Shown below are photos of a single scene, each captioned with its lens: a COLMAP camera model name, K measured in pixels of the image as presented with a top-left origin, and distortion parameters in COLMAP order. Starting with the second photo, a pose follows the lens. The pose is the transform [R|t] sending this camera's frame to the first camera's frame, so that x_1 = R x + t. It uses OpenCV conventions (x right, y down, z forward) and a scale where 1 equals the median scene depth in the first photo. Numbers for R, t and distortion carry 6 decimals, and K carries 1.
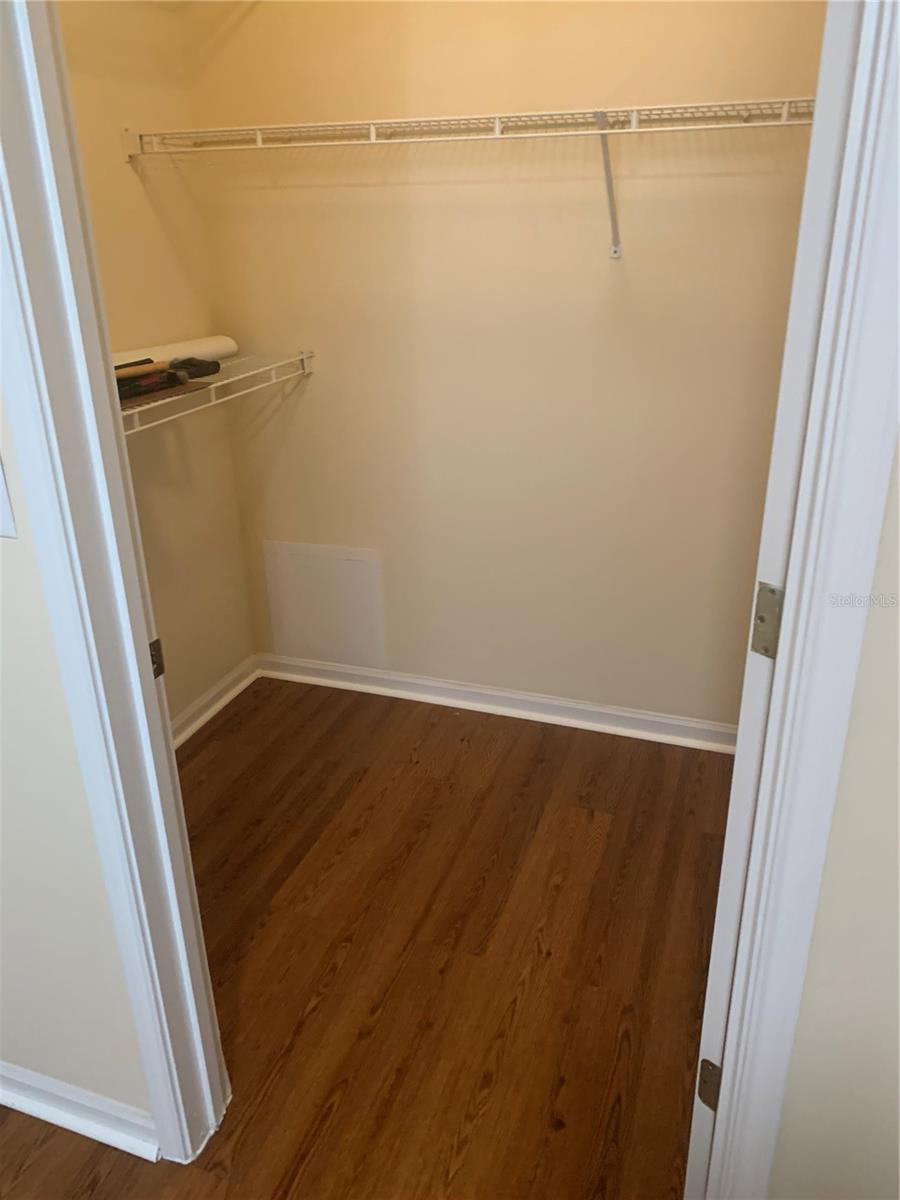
lens RADIAL K [[907.1, 0, 446.7], [0, 907.1, 570.0], [0, 0, 1]] dist [0.000369, -0.003710]
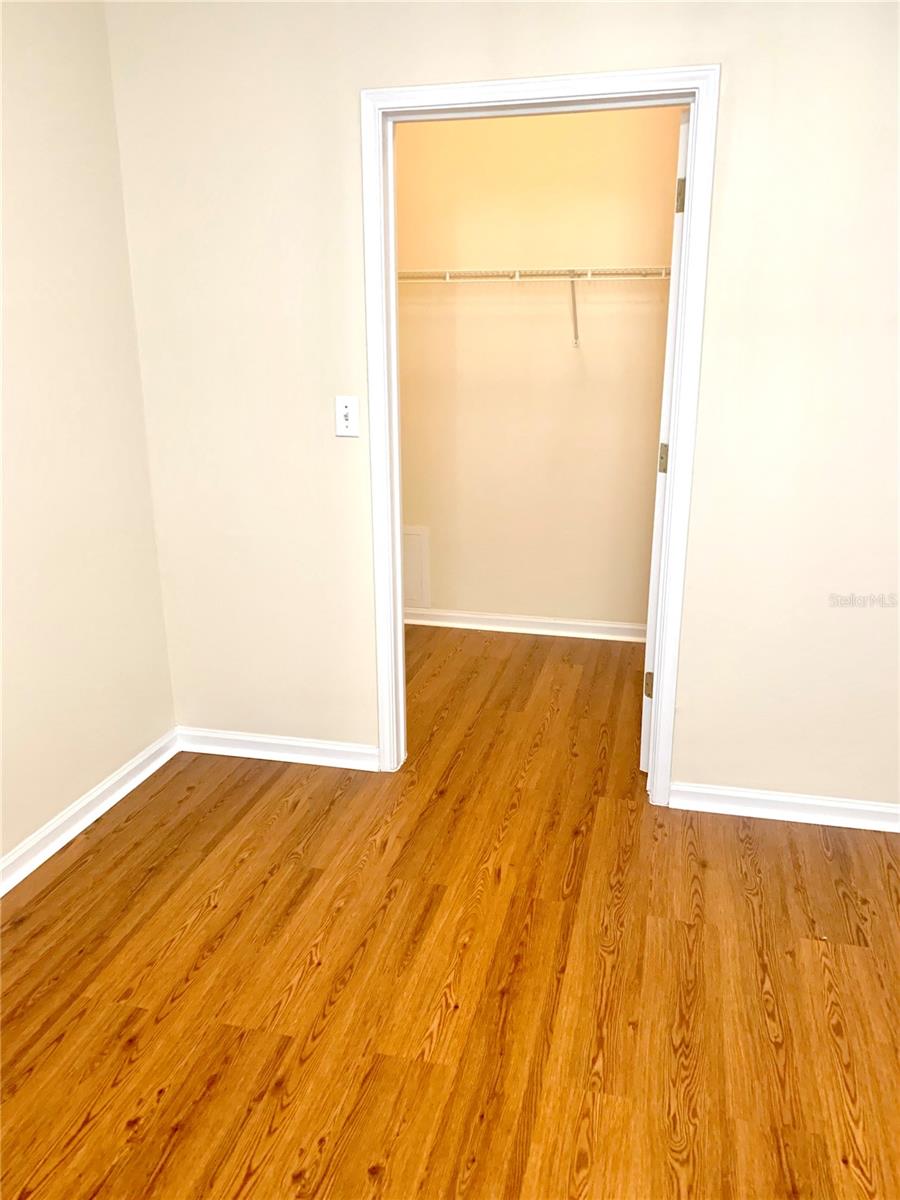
lens RADIAL K [[928.5, 0, 443.6], [0, 928.5, 599.9], [0, 0, 1]] dist [0.004964, -0.010267]
pose [[0.995046, -0.008012, 0.099091, -0.293846], [0.019050, 0.993643, -0.110956, 0.398001], [-0.097572, 0.112294, 0.988873, -0.828440]]
